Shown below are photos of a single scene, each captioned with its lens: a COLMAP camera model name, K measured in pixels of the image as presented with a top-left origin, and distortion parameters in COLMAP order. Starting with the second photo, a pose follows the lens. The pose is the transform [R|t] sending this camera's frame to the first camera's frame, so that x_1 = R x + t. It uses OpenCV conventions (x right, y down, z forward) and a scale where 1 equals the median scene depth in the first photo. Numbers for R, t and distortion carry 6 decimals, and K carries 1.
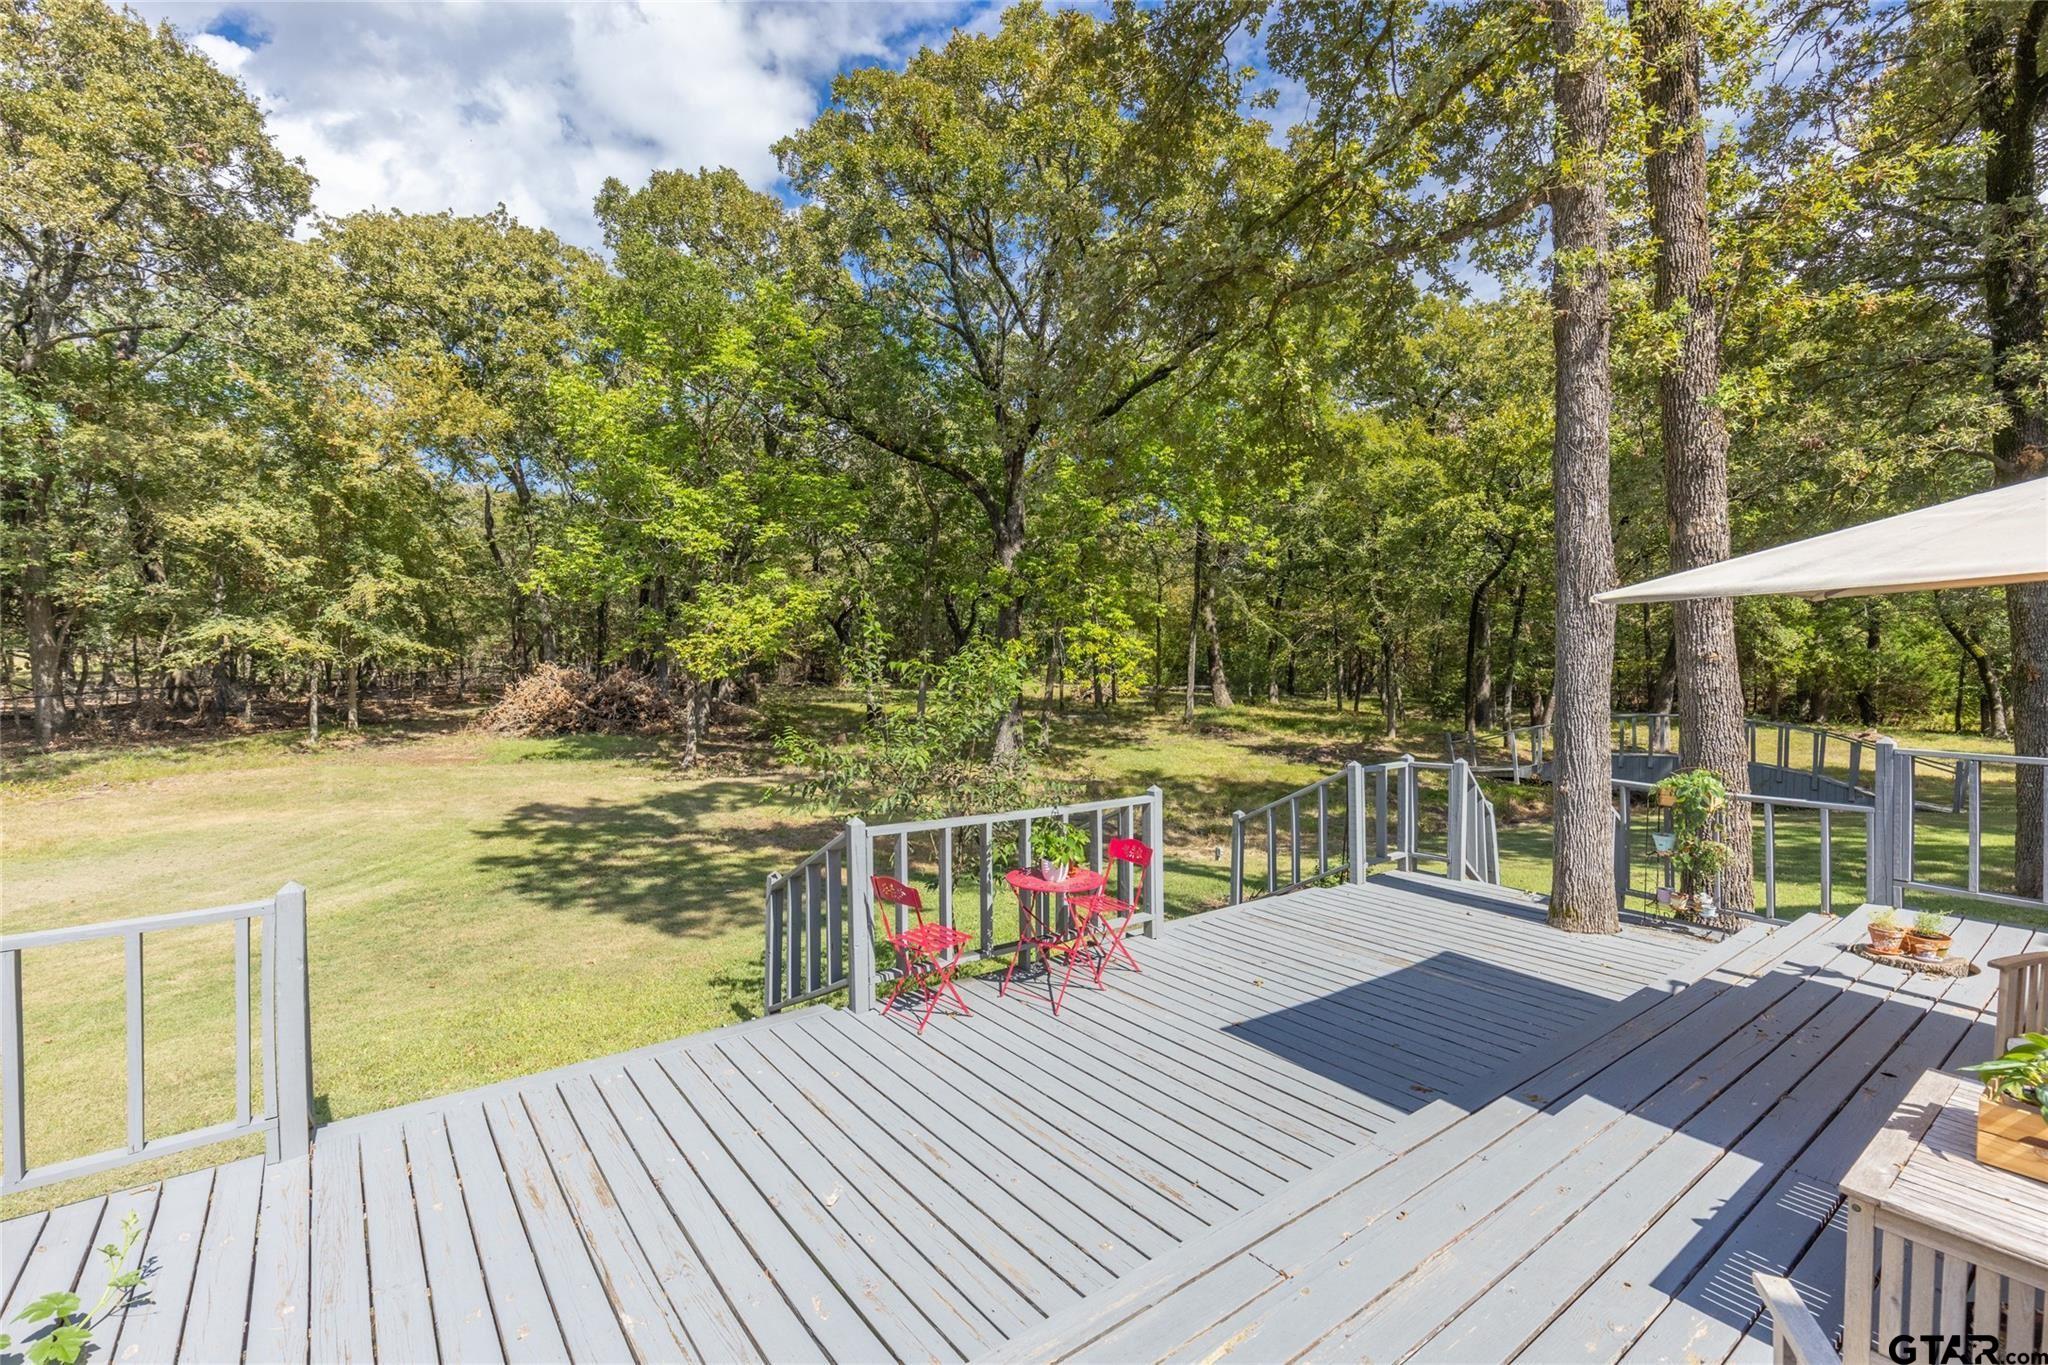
lens RADIAL K [[928.3, 0, 1014.7], [0, 928.3, 685.1], [0, 0, 1]] dist [-0.016035, -0.000303]
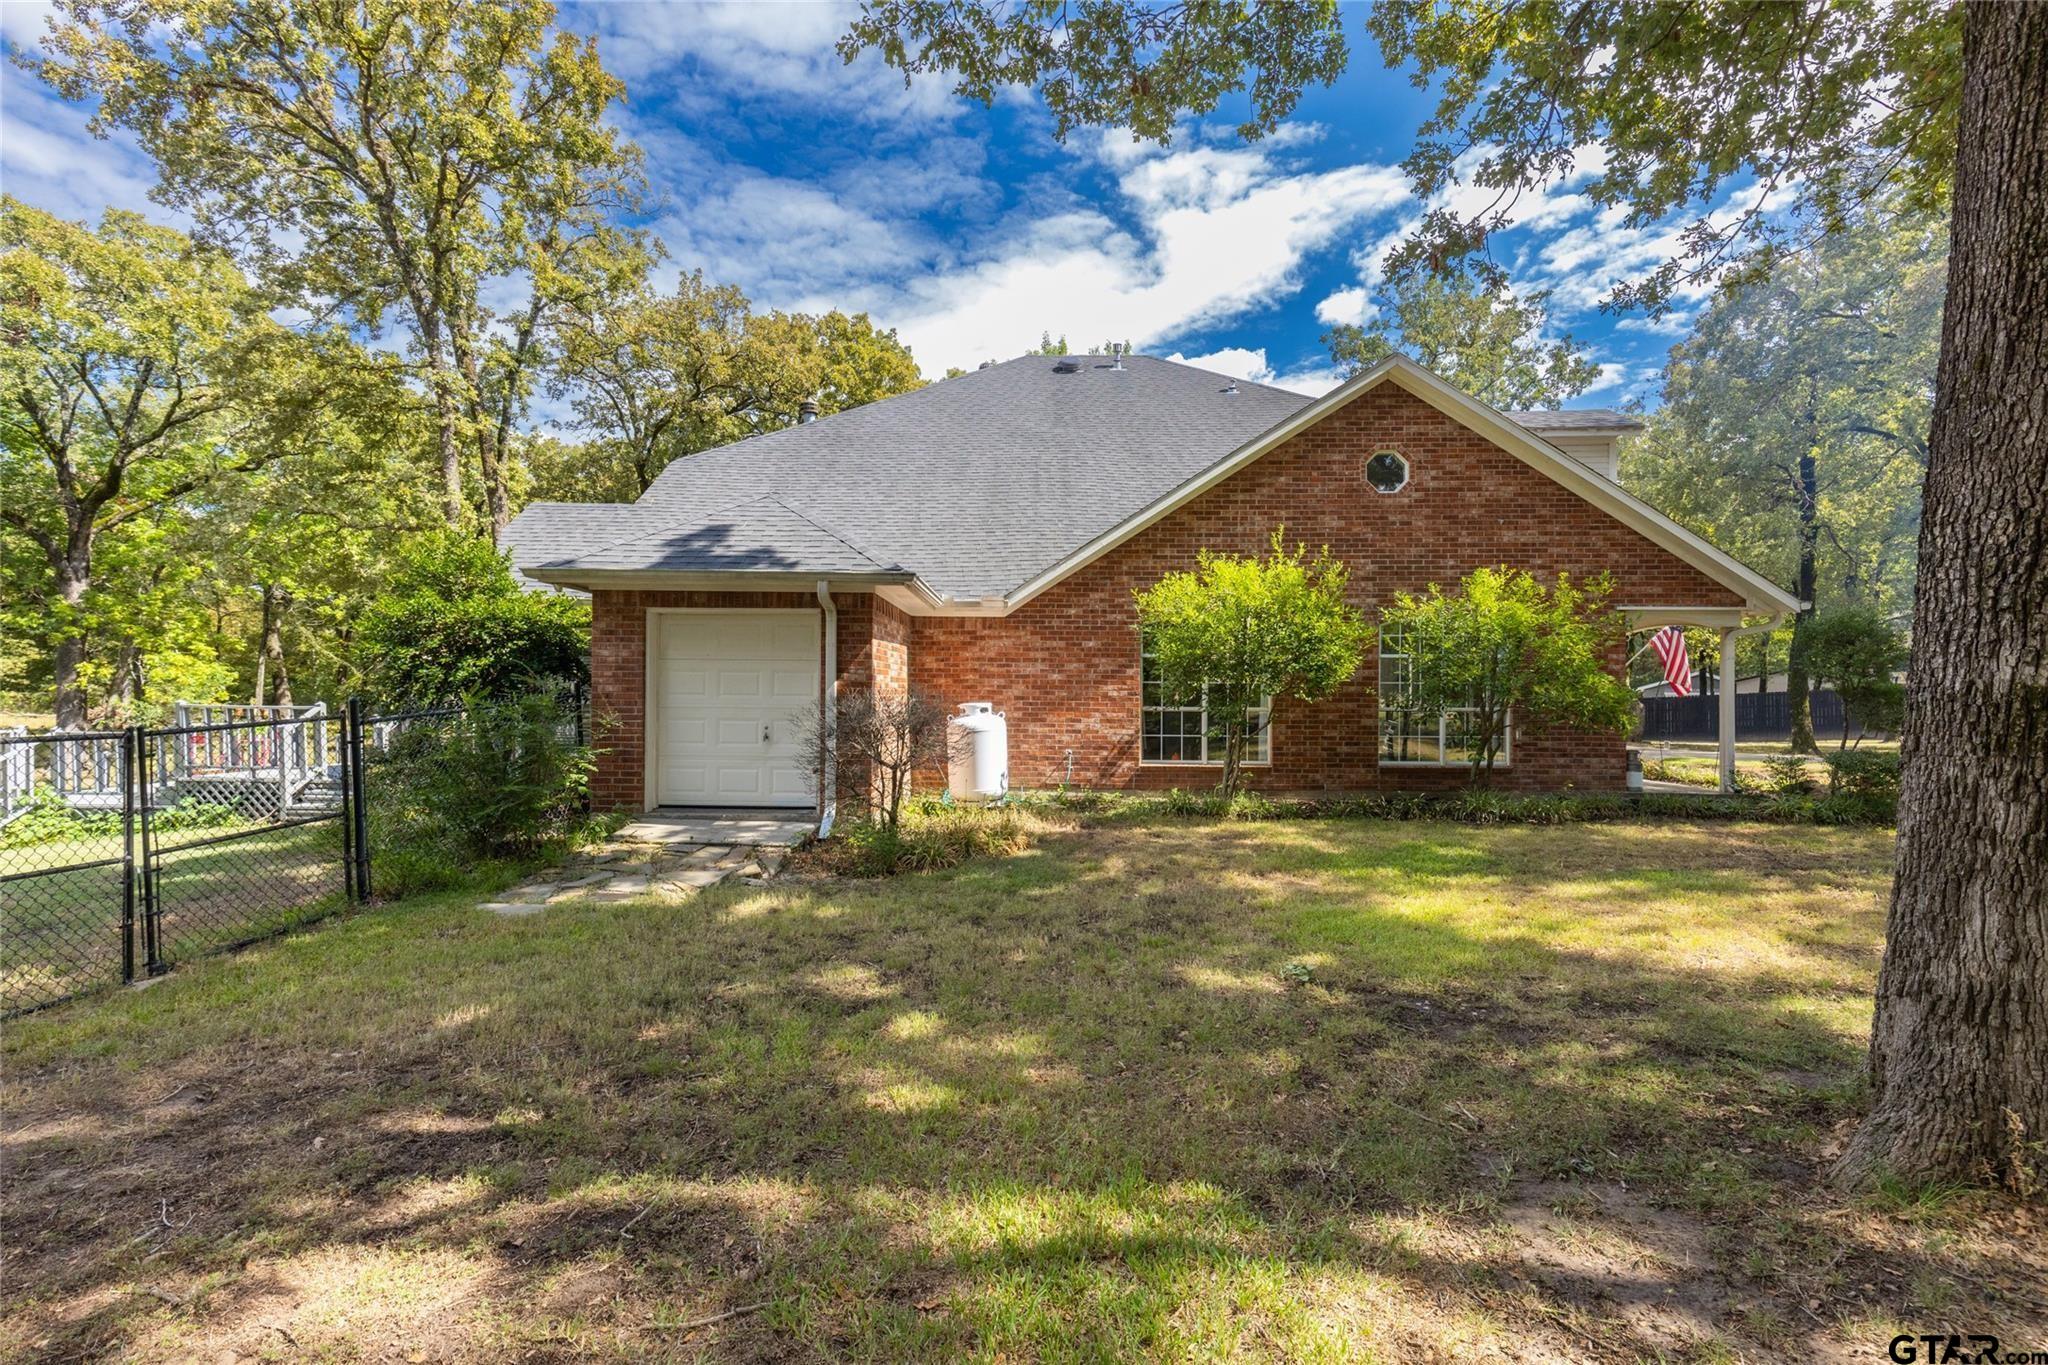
lens RADIAL K [[928.3, 0, 1013.7], [0, 928.3, 689.2], [0, 0, 1]] dist [-0.016035, -0.000303]
pose [[0.621622, 0.011523, 0.783233, -0.144387], [0.010938, 0.999667, -0.023388, 0.020365], [-0.783241, 0.023105, 0.621289, -0.536656]]
